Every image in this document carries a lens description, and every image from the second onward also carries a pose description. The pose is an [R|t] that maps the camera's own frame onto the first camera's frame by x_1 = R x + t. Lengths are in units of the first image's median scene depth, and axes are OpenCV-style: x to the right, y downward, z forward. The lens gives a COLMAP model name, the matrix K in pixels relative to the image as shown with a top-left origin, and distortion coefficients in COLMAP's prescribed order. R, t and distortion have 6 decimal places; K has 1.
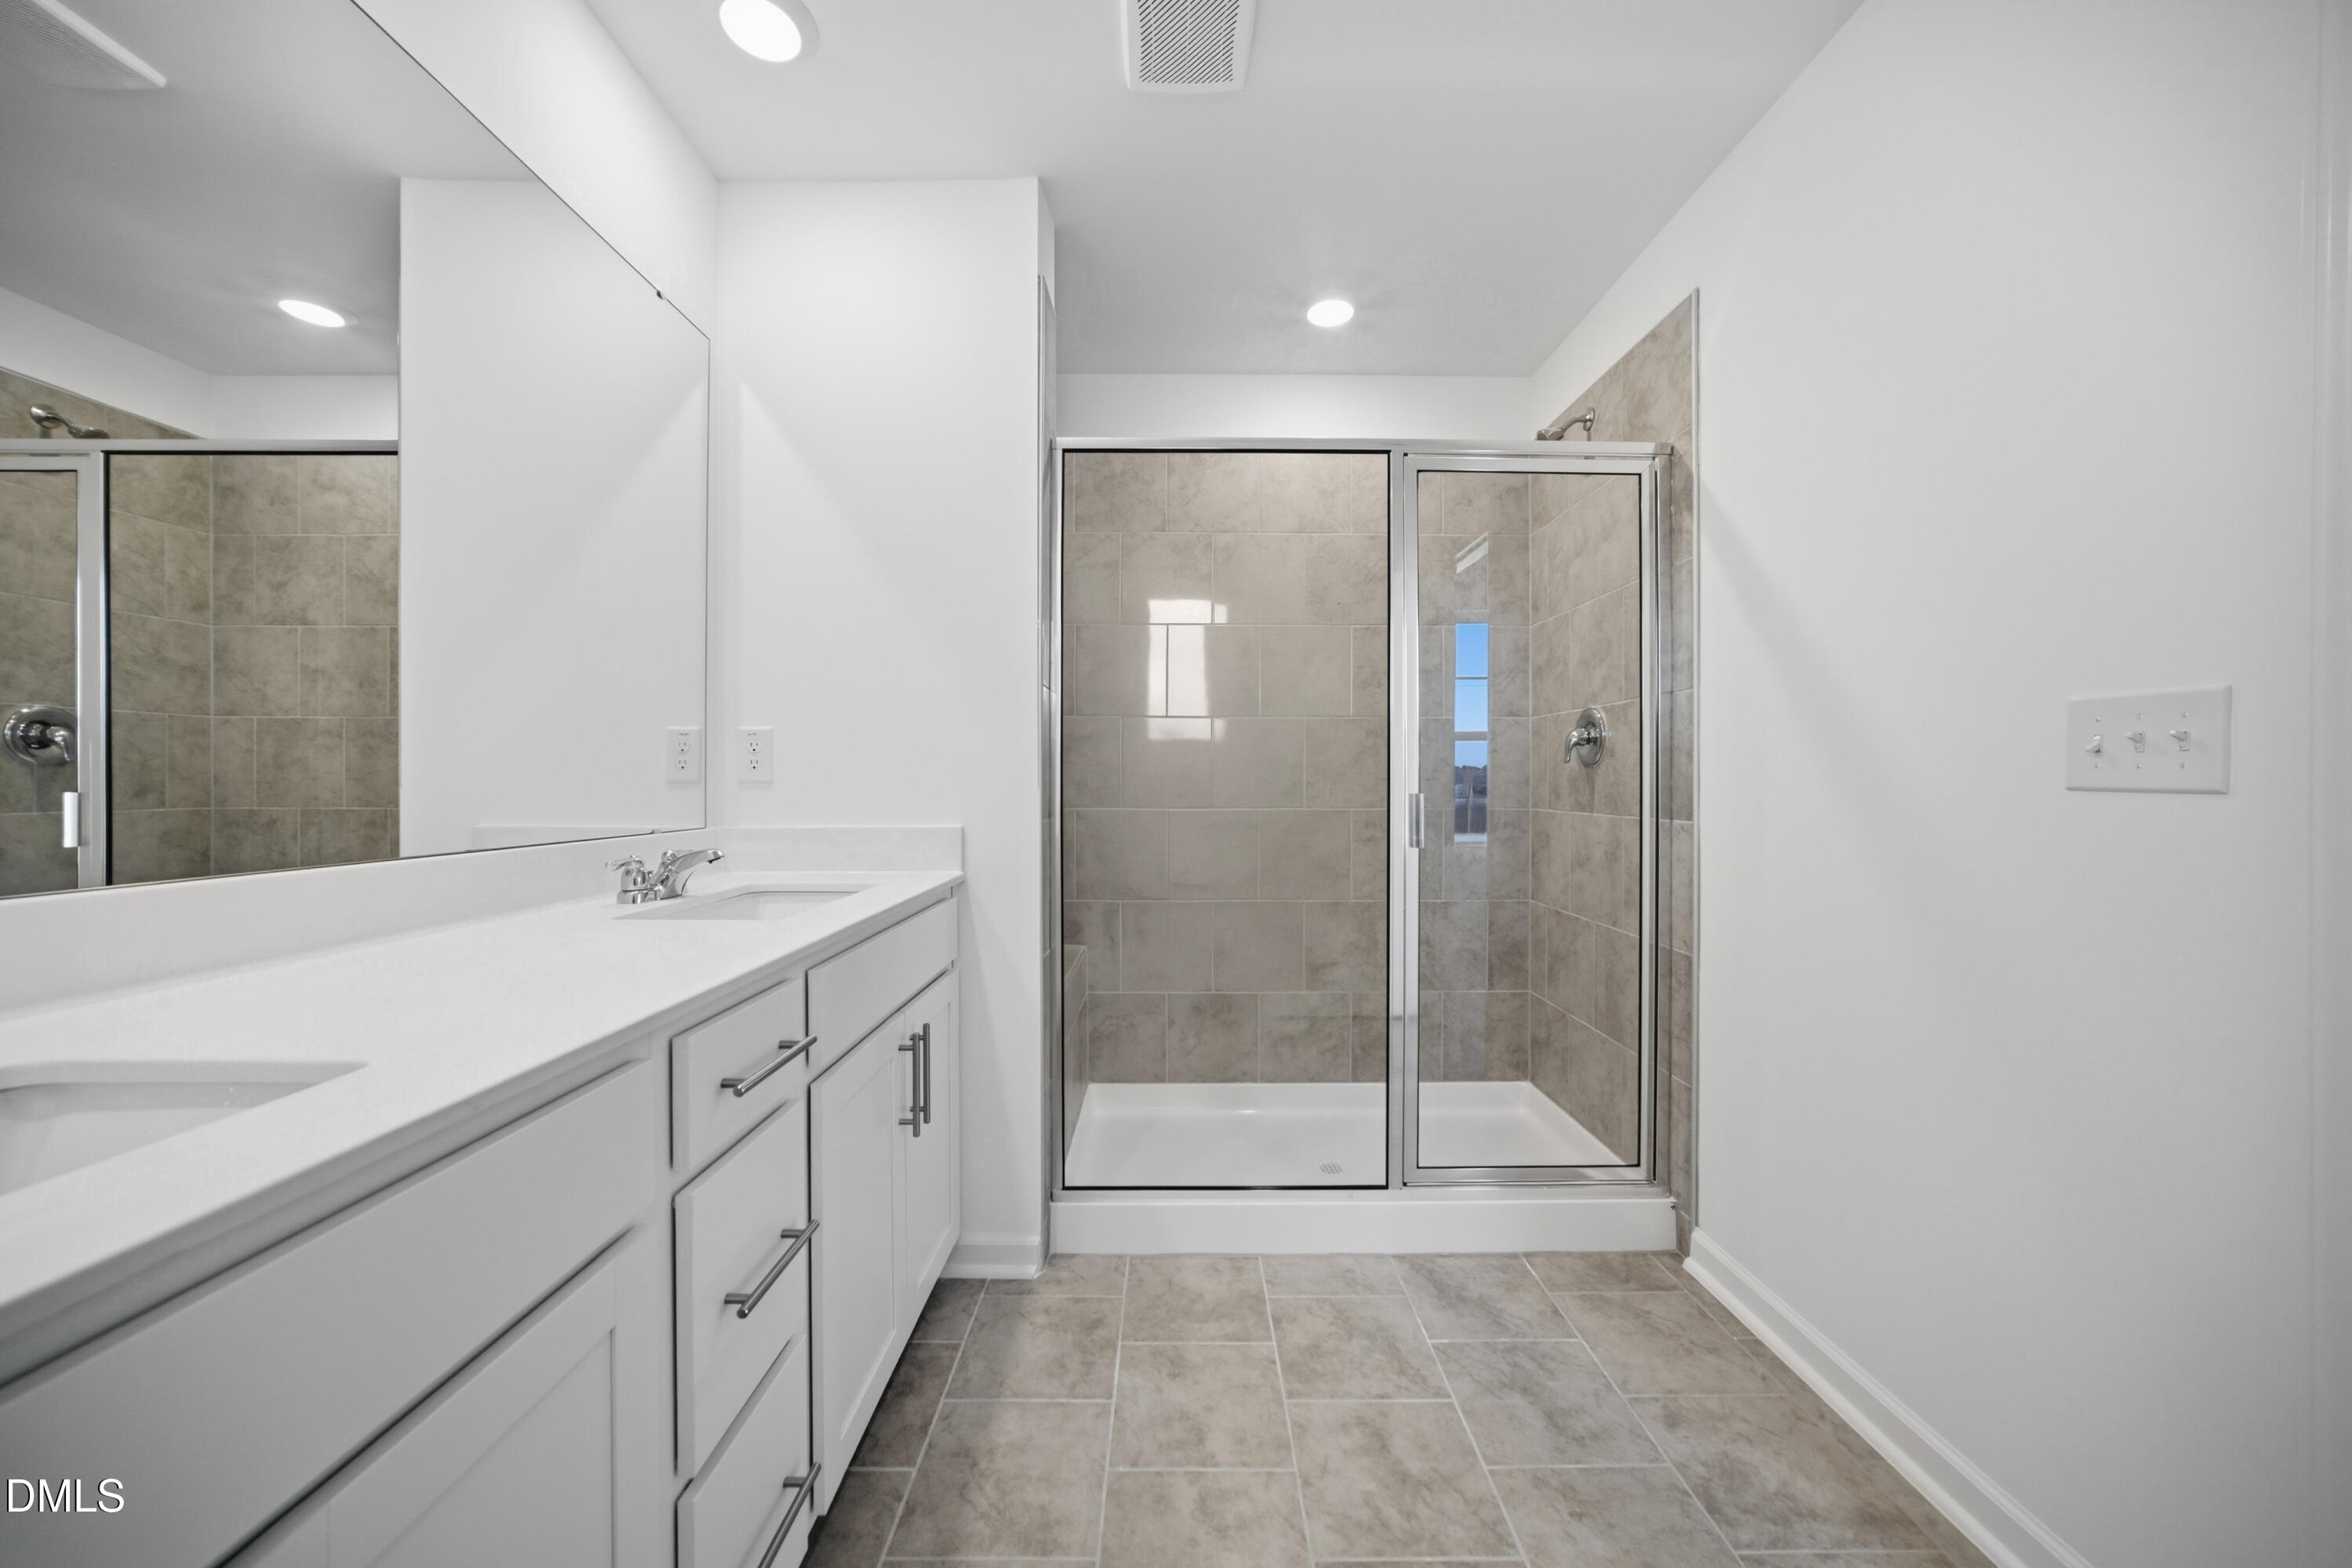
lens RADIAL K [[834.3, 0, 1187.2], [0, 834.3, 794.8], [0, 0, 1]] dist [-0.028616, 0.009747]
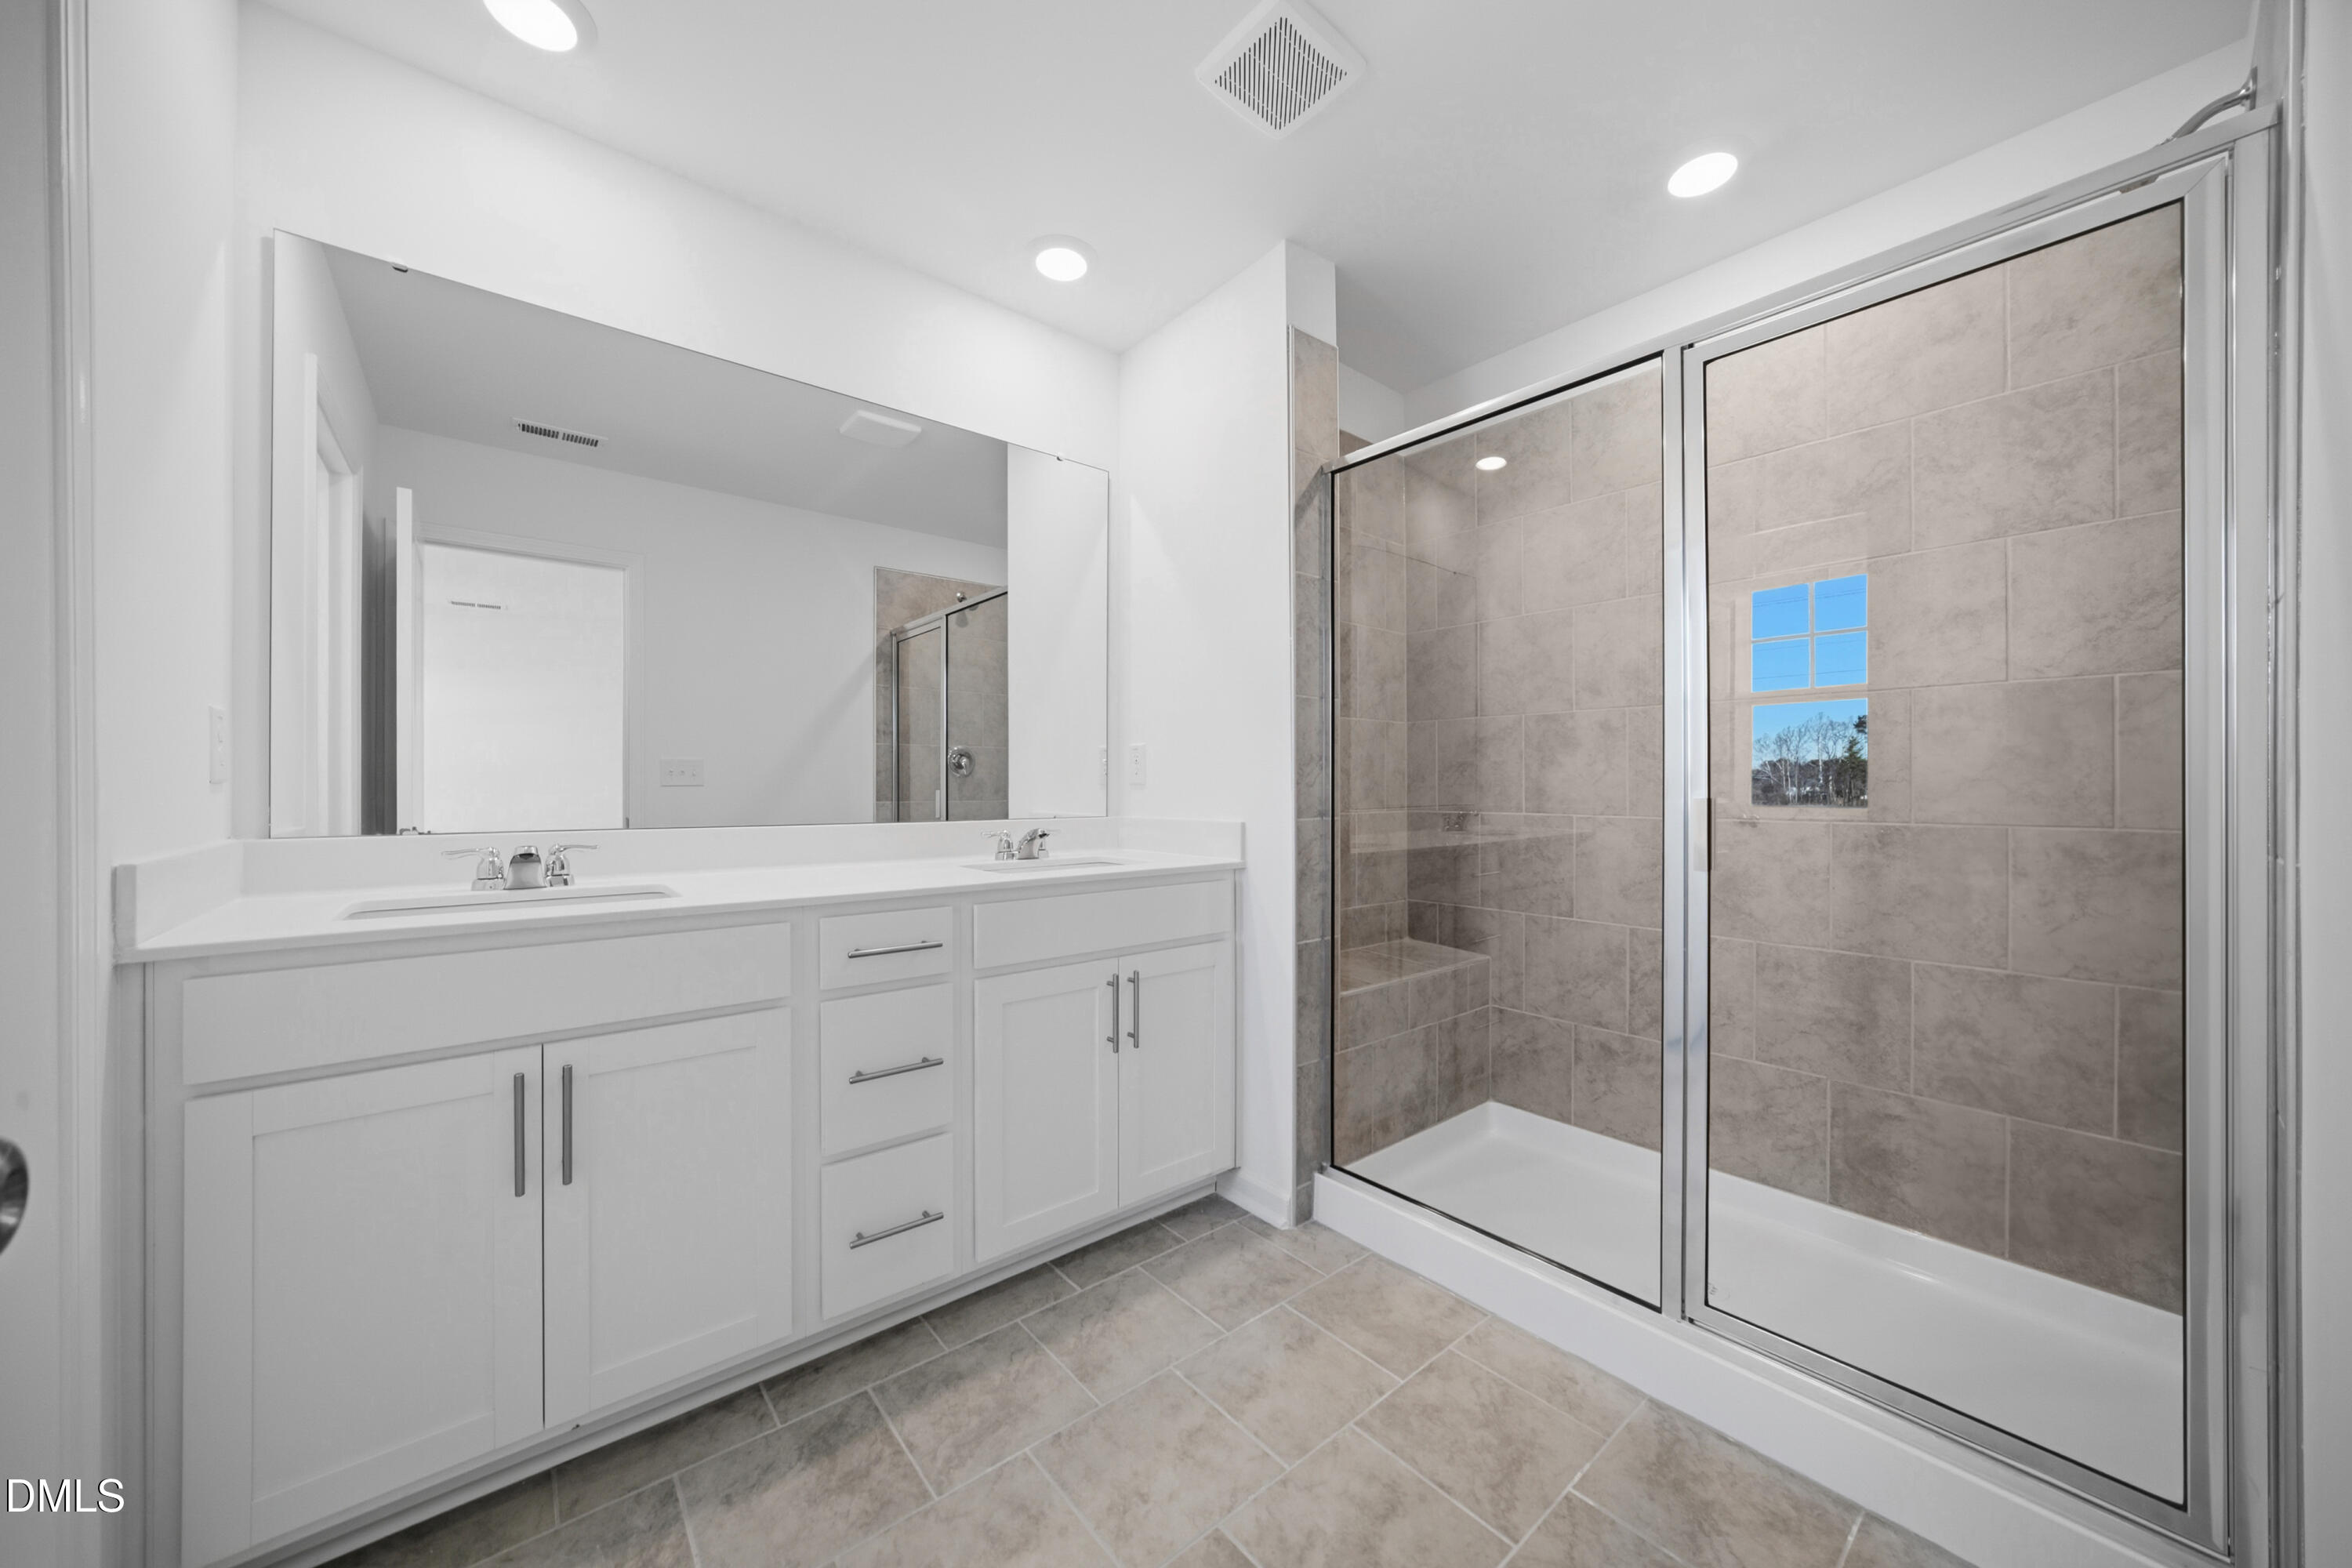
lens RADIAL K [[834.3, 0, 1187.2], [0, 834.3, 794.8], [0, 0, 1]] dist [-0.028616, 0.009747]
pose [[0.633700, 0.006432, -0.773552, 0.648783], [-0.011027, 0.999939, -0.000720, 0.002093], [0.773500, 0.008986, 0.633732, 0.207269]]
